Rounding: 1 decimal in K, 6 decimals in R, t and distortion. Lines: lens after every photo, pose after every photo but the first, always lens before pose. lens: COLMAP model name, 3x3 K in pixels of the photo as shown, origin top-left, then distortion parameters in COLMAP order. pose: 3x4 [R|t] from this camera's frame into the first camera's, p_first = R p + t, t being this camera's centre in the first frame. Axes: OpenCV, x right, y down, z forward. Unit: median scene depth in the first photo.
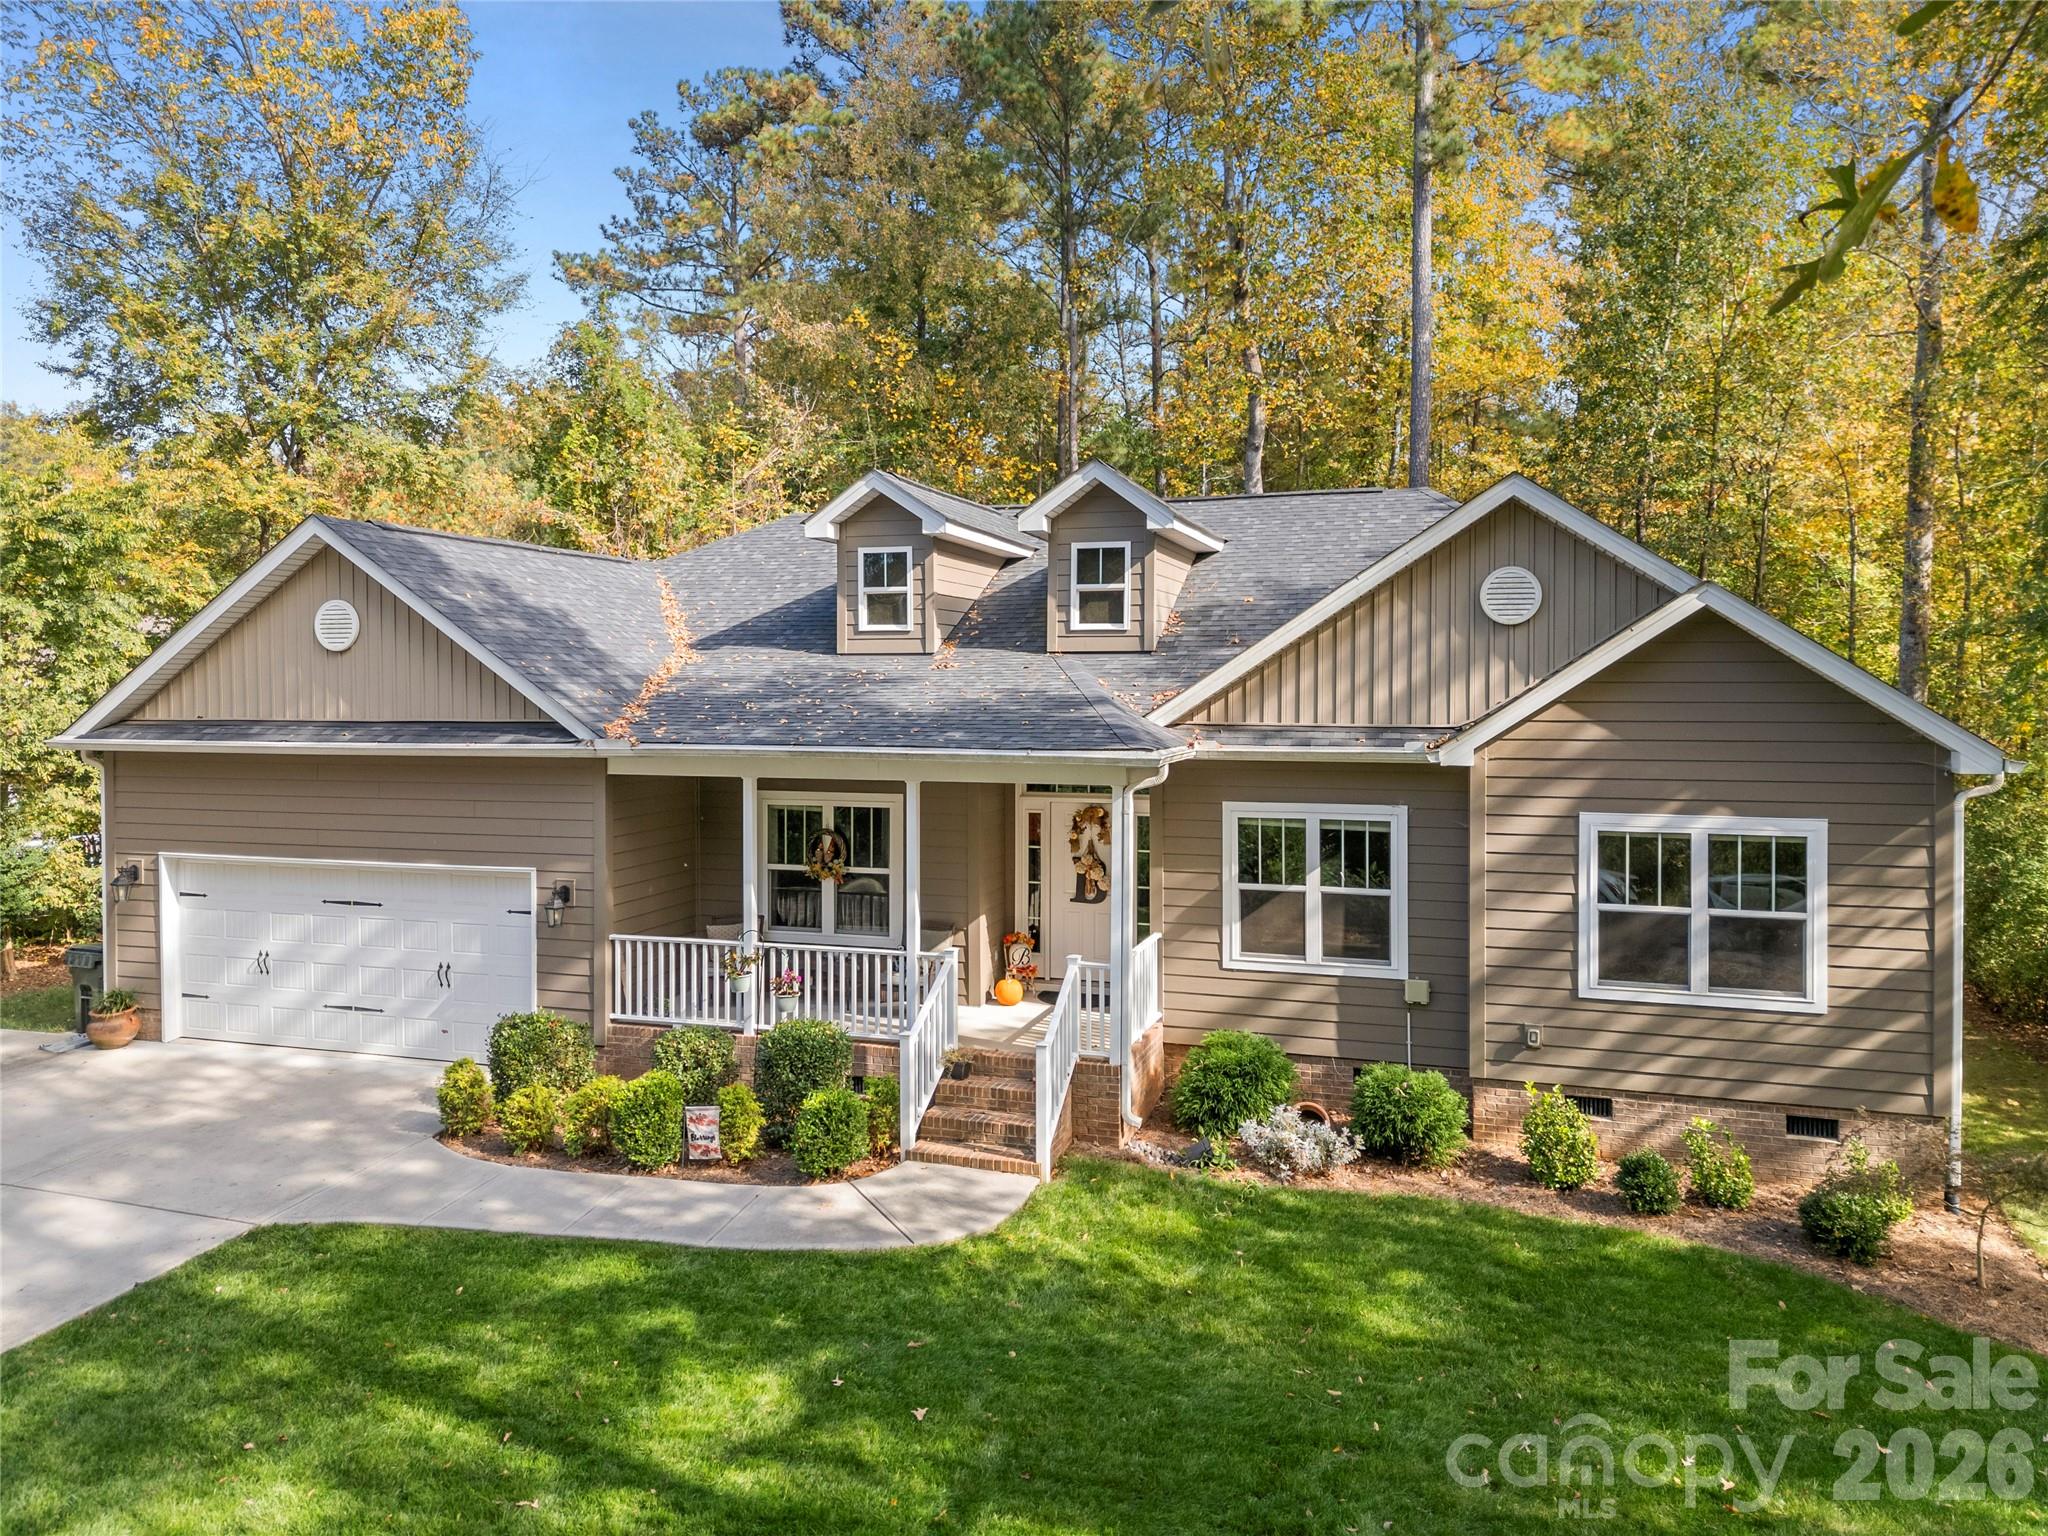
lens RADIAL K [[1461.3, 0, 1024.0], [0, 1461.3, 768.0], [0, 0, 1]] dist [0.008424, -0.002023]
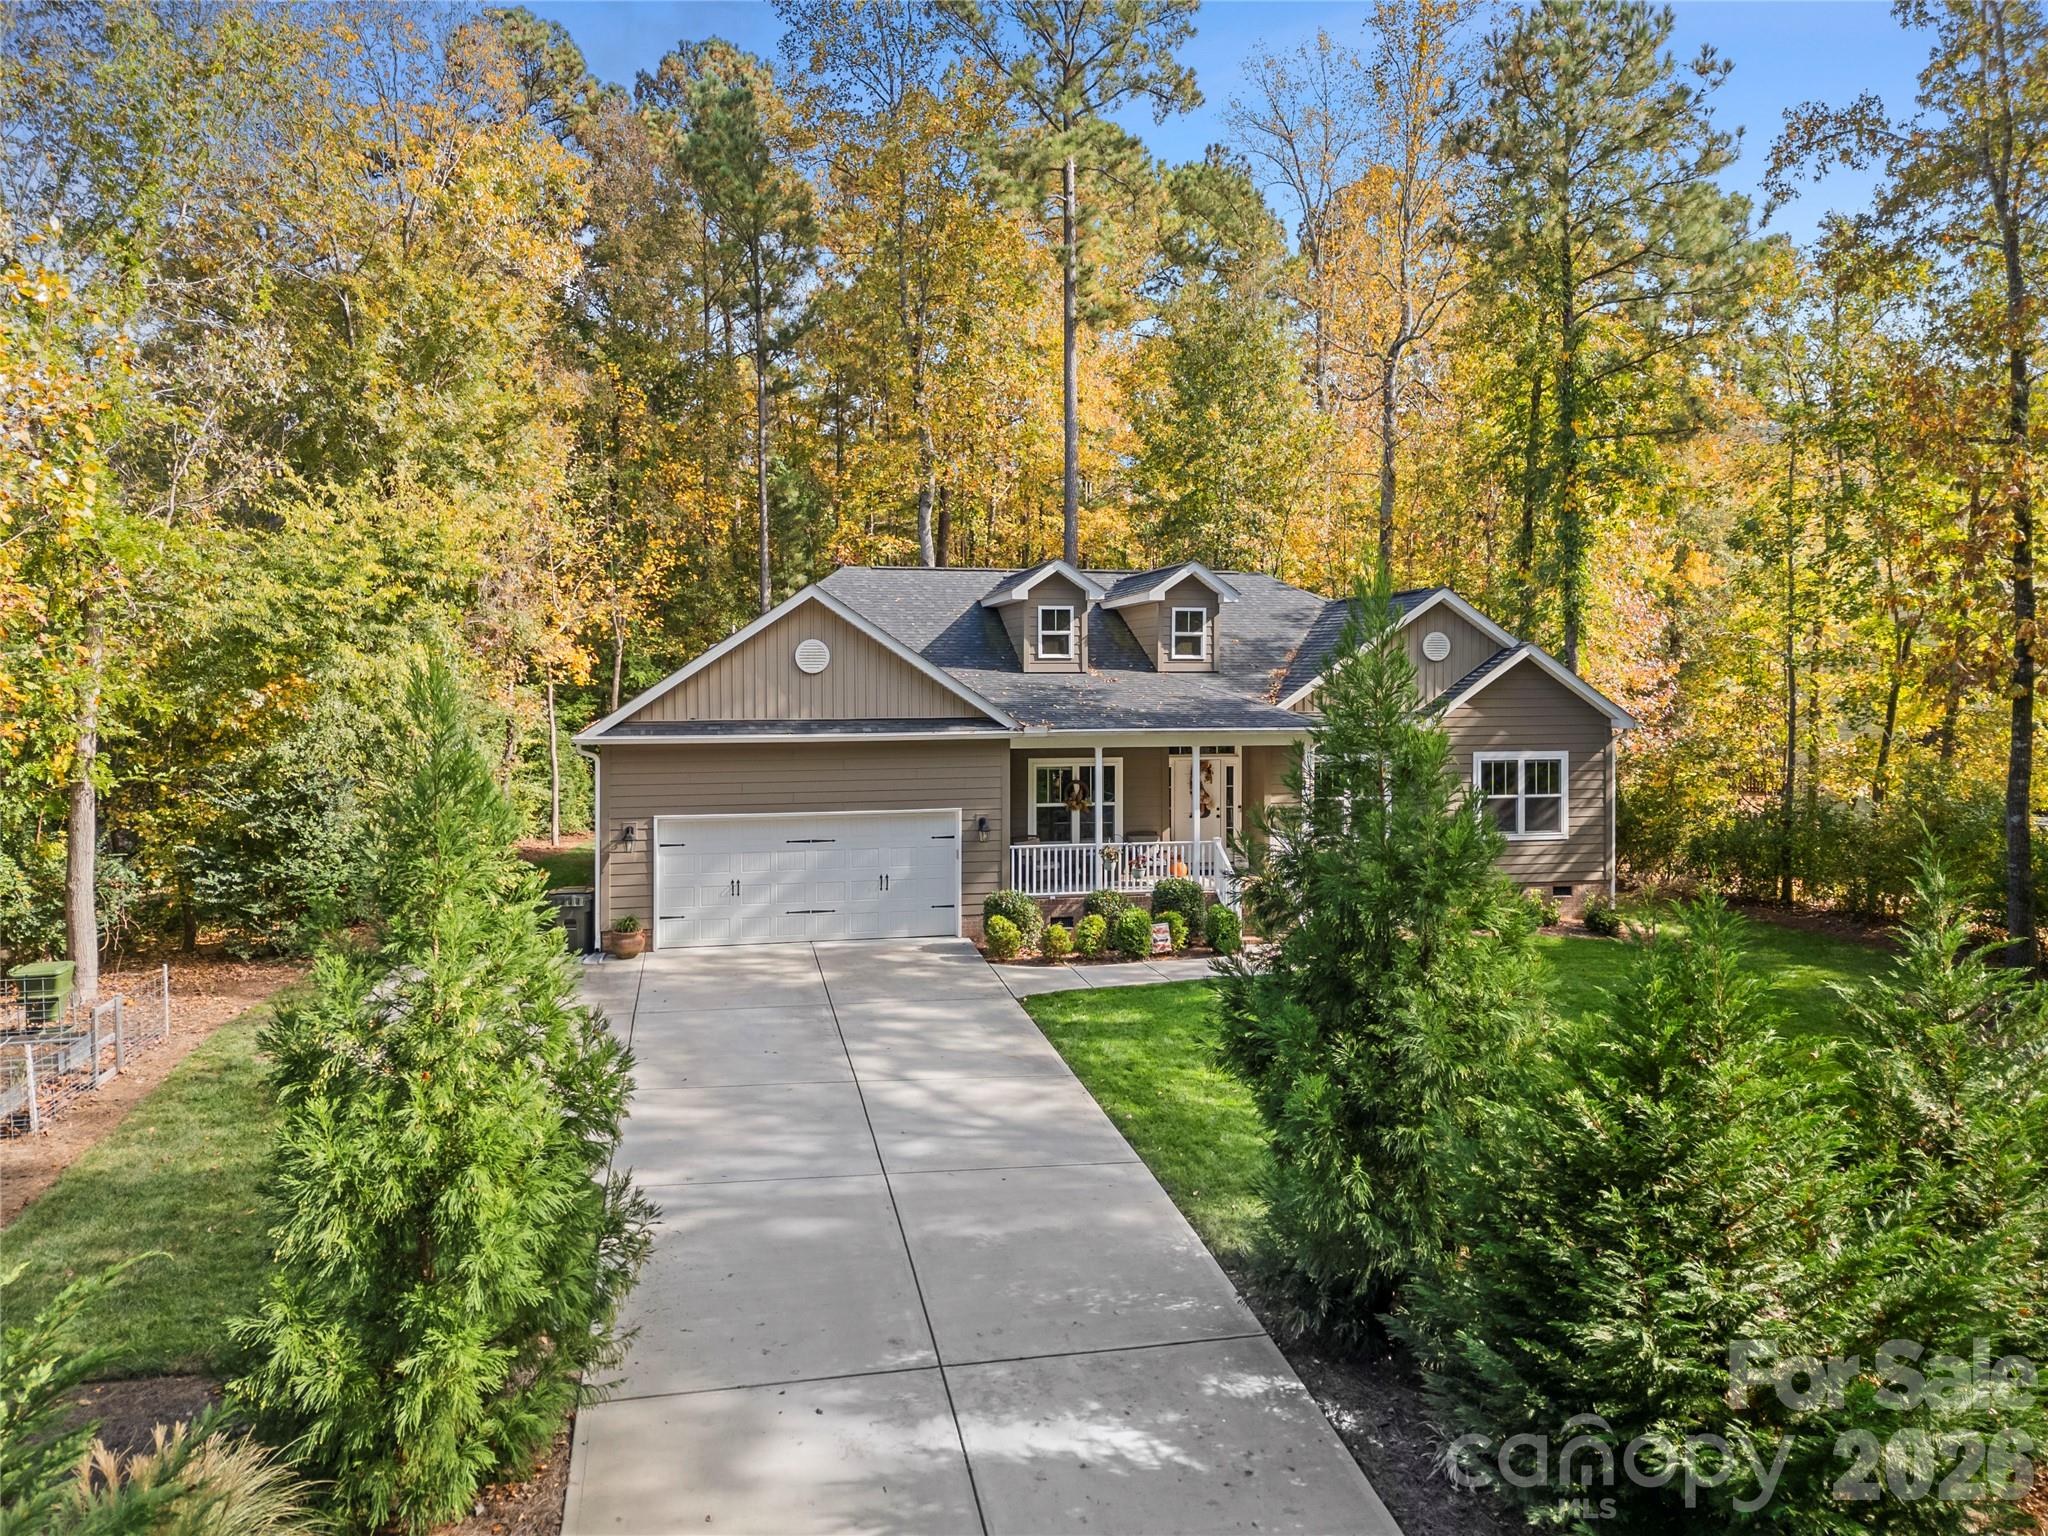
lens RADIAL K [[1434.4, 0, 1024.0], [0, 1434.4, 768.0], [0, 0, 1]] dist [0.056008, -0.035956]
pose [[0.866840, -0.033375, 0.497469, -1.006214], [0.032772, 0.999413, 0.009945, 0.010498], [-0.497509, 0.007682, 0.867425, -0.379616]]
